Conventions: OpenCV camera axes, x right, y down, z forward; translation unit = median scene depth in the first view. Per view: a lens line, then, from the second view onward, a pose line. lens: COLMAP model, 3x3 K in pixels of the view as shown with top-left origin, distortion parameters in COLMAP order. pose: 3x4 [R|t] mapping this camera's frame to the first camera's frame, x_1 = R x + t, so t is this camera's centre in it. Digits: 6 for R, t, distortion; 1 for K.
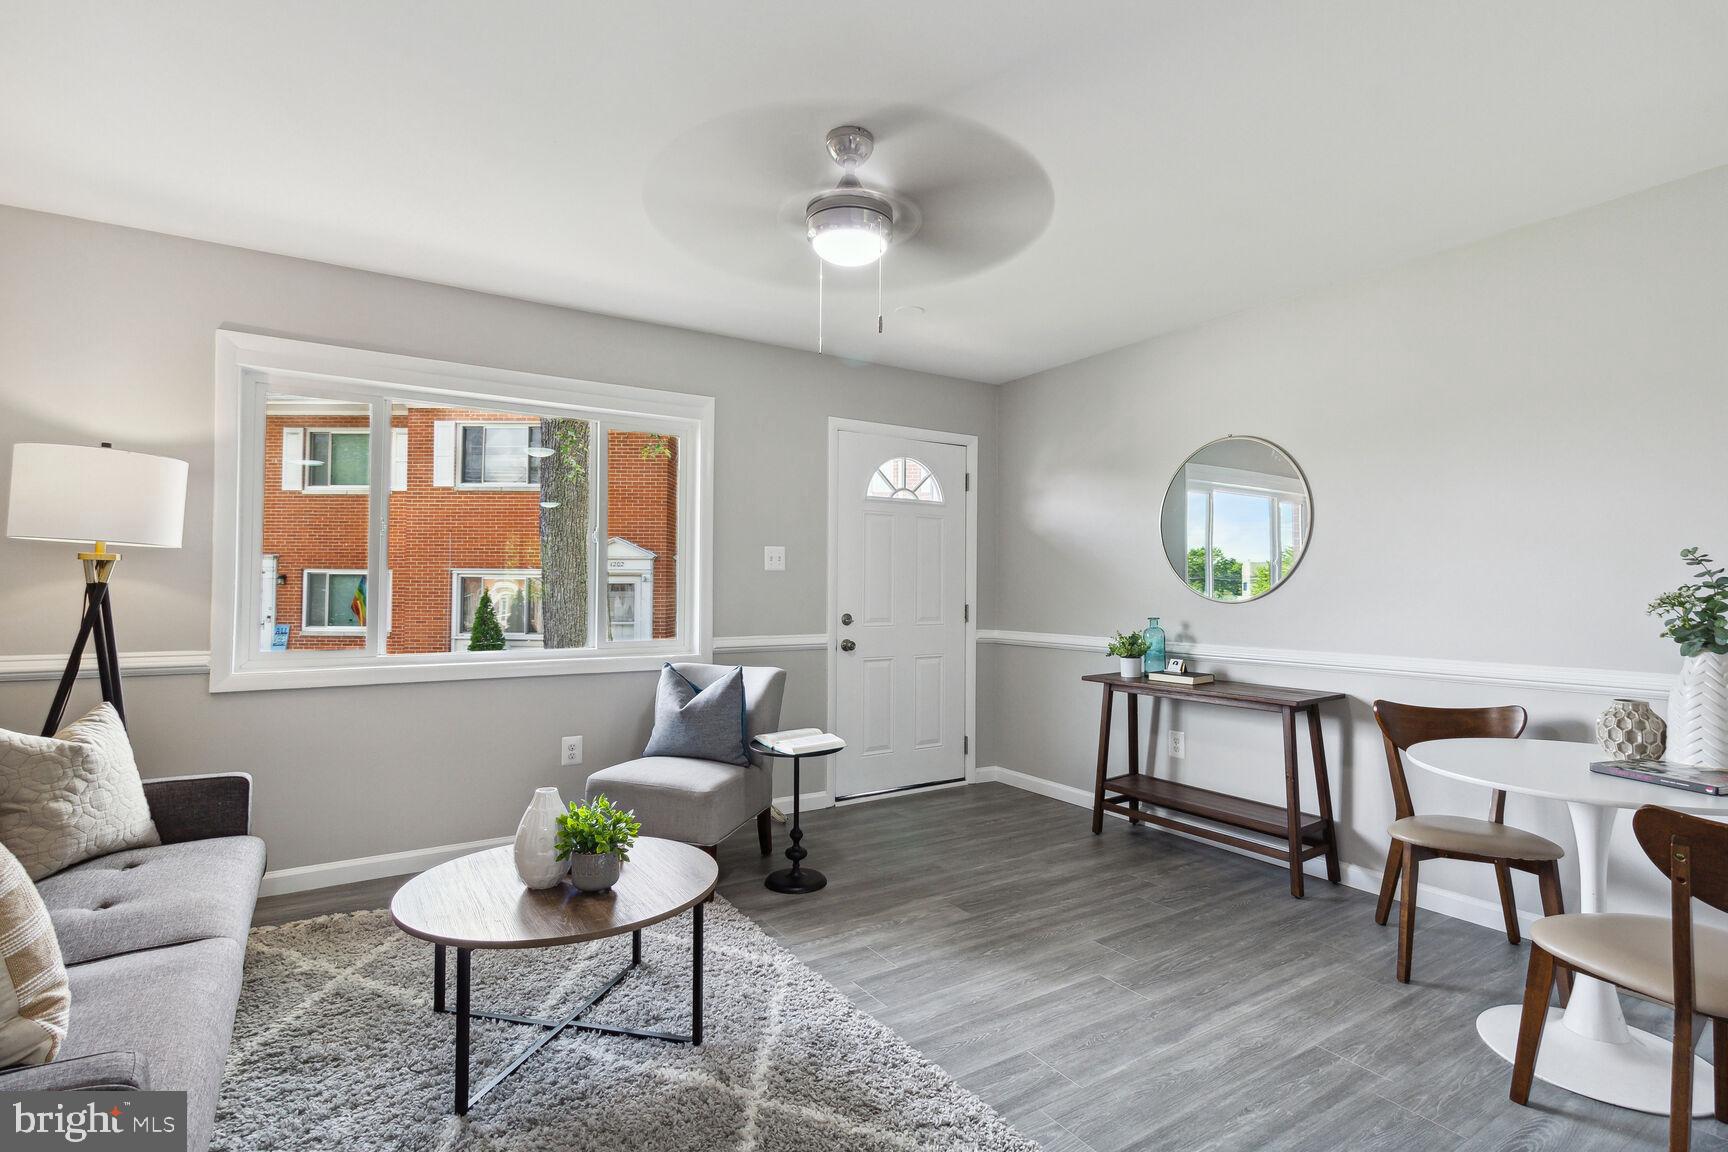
lens RADIAL K [[818.6, 0, 864.0], [0, 818.6, 576.0], [0, 0, 1]] dist [-0.000495, -0.000142]
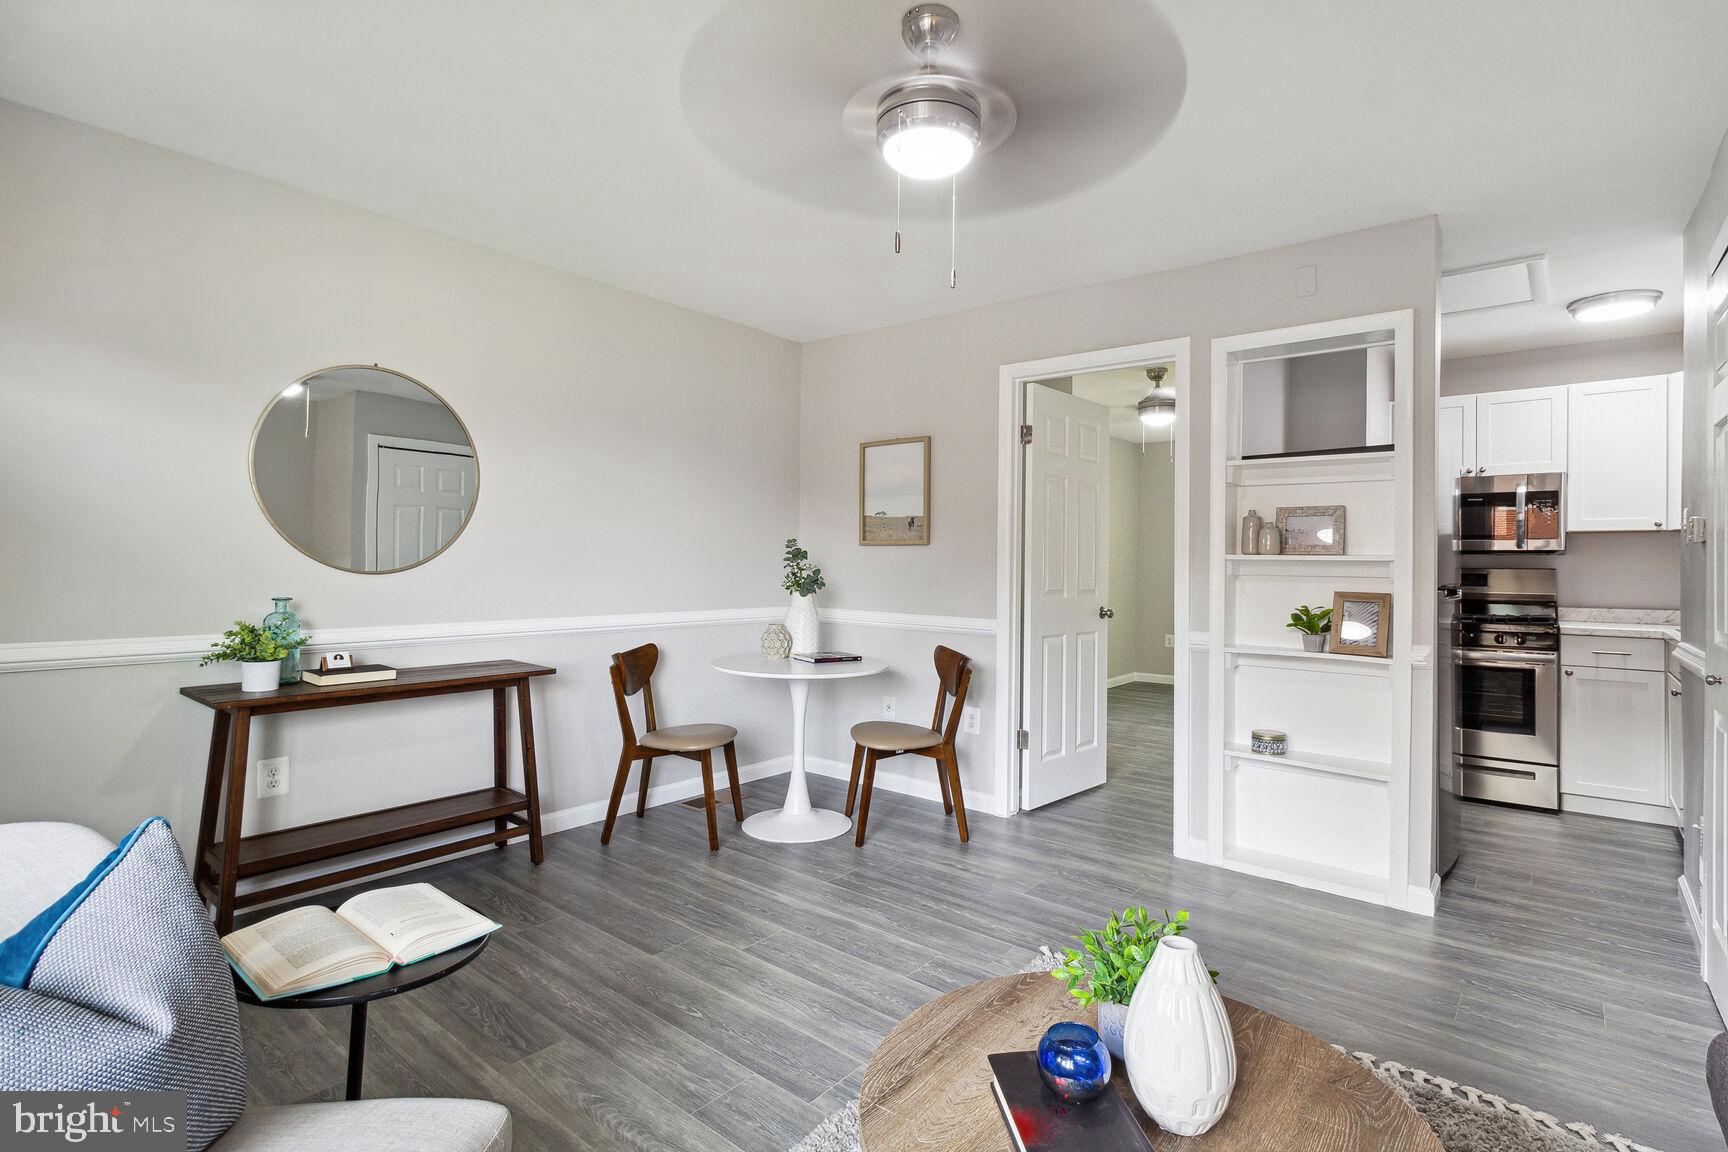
lens RADIAL K [[834.2, 0, 886.7], [0, 834.2, 570.2], [0, 0, 1]] dist [-0.001083, -0.000366]
pose [[-0.311990, -0.019296, 0.949889, -0.655400], [-0.028946, 0.999523, 0.010797, 0.008763], [-0.949644, -0.024127, -0.312400, 1.052849]]
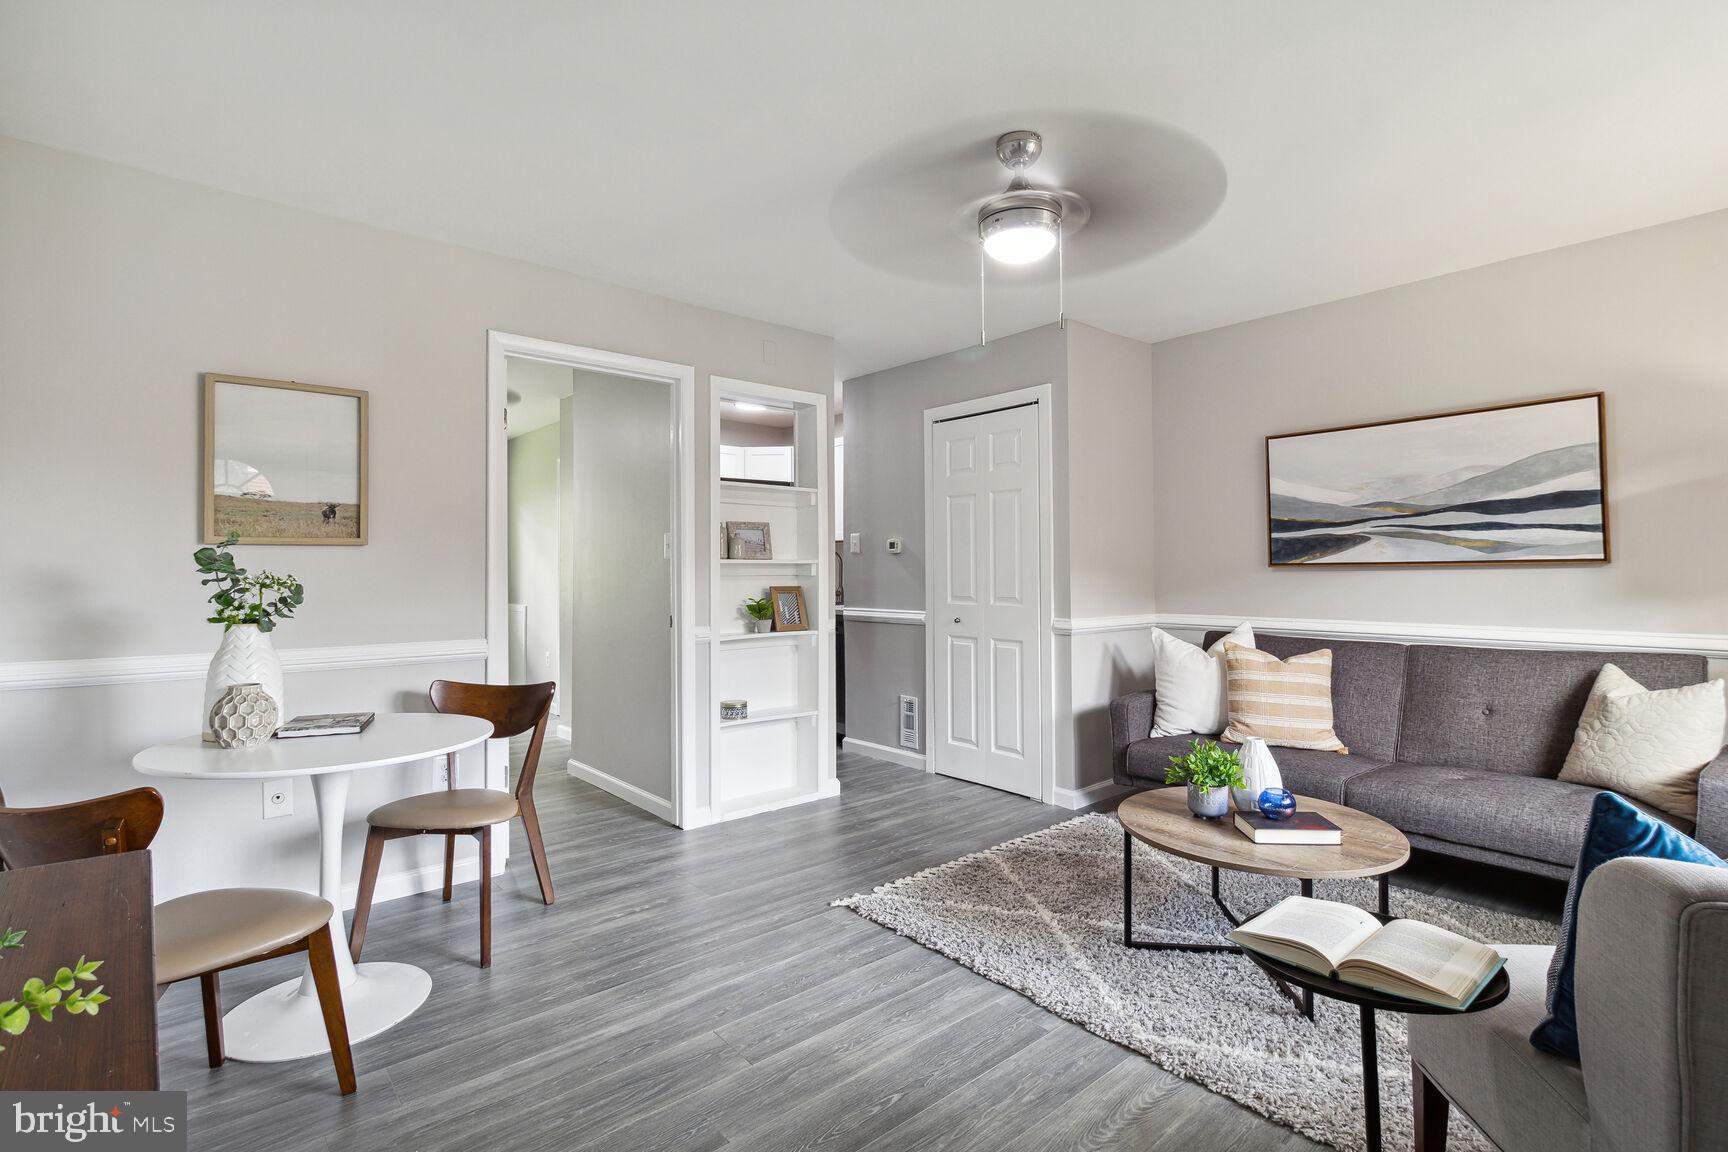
lens RADIAL K [[818.6, 0, 864.0], [0, 818.6, 576.0], [0, 0, 1]] dist [-0.000495, -0.000142]
pose [[-0.991316, 0.000299, -0.131500, 0.259352], [0.001394, 0.999965, -0.008233, 0.025281], [0.131493, -0.008345, -0.991282, 1.628217]]
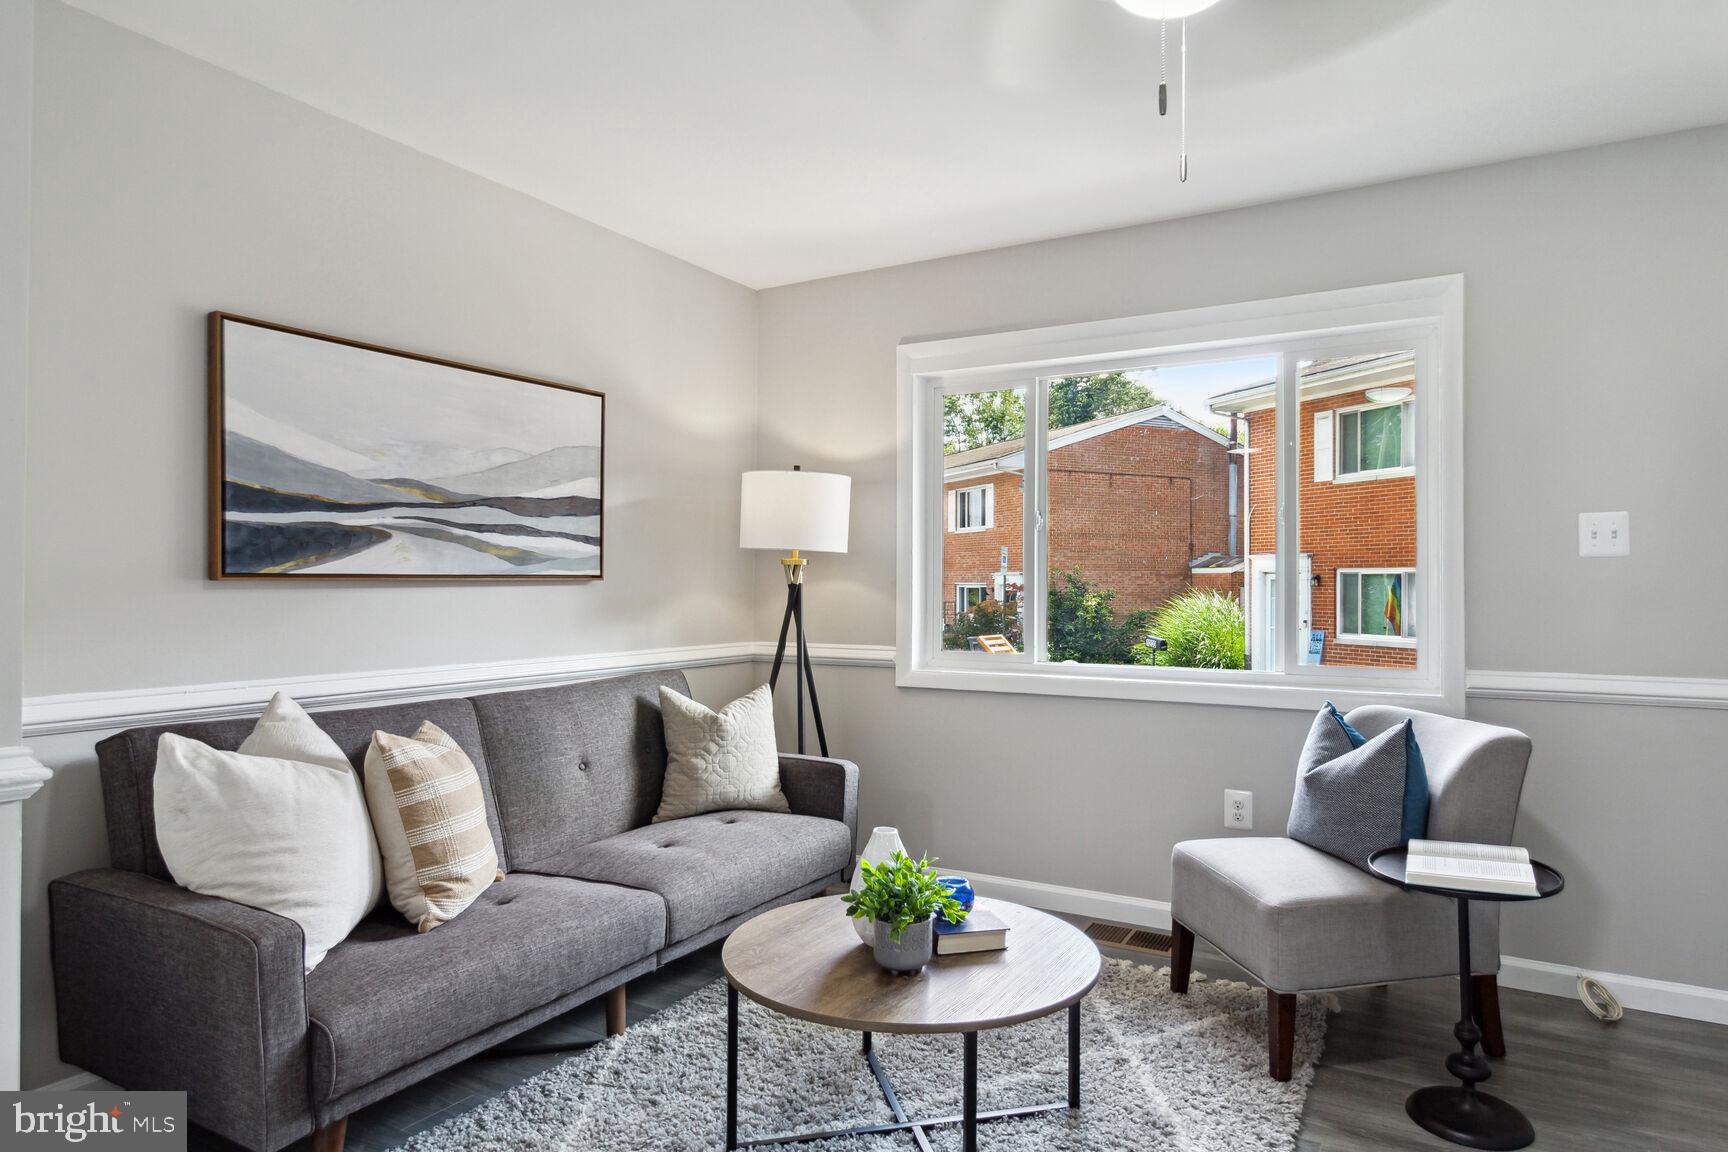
lens RADIAL K [[1022.0, 0, 914.1], [0, 1022.0, 574.1], [0, 0, 1]] dist [0.005228, 0.001461]
pose [[0.478071, -0.013757, -0.878213, 0.417091], [0.012608, 0.999882, -0.008799, 0.008888], [0.878231, -0.006866, 0.478188, 0.409785]]
